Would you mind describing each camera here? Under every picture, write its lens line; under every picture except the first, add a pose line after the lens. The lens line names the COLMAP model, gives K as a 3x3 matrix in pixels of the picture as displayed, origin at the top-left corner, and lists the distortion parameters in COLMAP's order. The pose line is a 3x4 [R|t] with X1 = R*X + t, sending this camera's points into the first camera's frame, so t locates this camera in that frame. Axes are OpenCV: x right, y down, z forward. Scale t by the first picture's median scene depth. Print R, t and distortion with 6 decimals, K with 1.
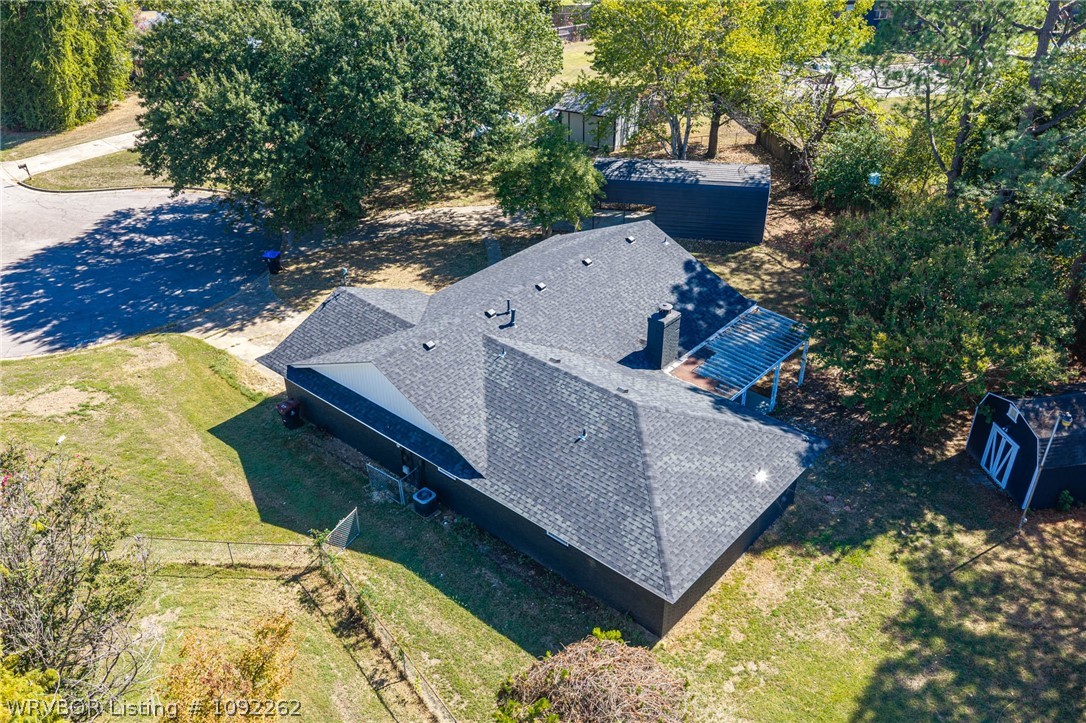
lens RADIAL K [[899.9, 0, 546.7], [0, 899.9, 362.5], [0, 0, 1]] dist [0.003737, -0.004438]
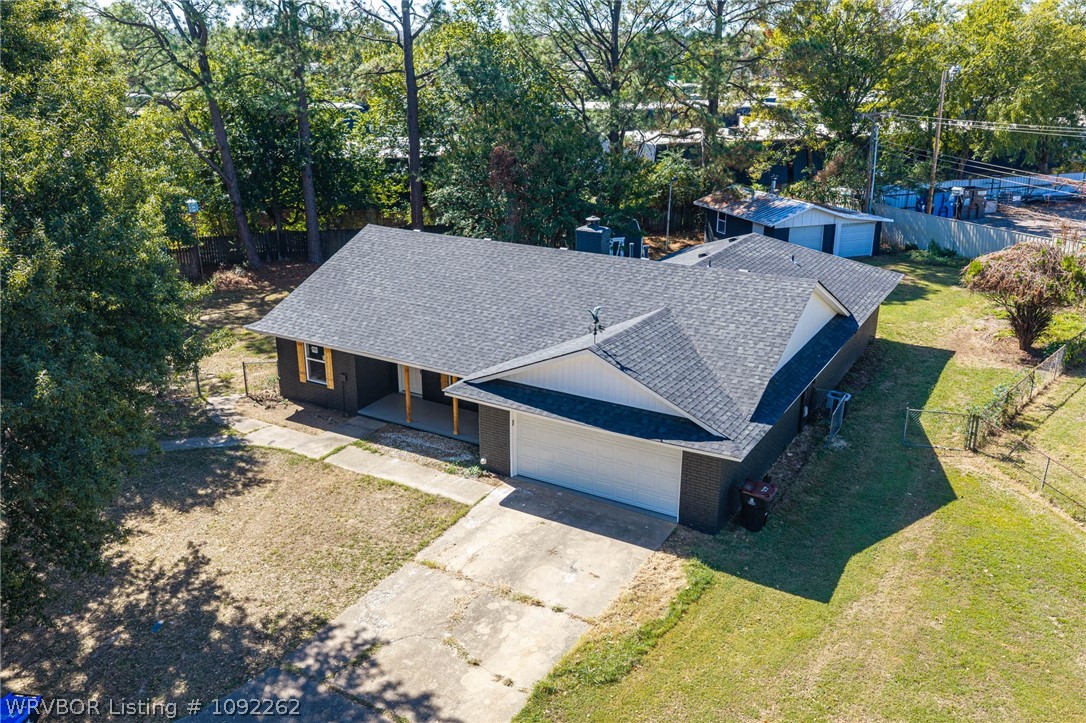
lens RADIAL K [[899.9, 0, 546.7], [0, 899.9, 362.5], [0, 0, 1]] dist [0.003737, -0.004438]
pose [[-0.183417, -0.317384, 0.930390, -0.796055], [0.510246, 0.778231, 0.366068, -0.314389], [-0.840243, 0.541870, 0.019204, 1.050950]]
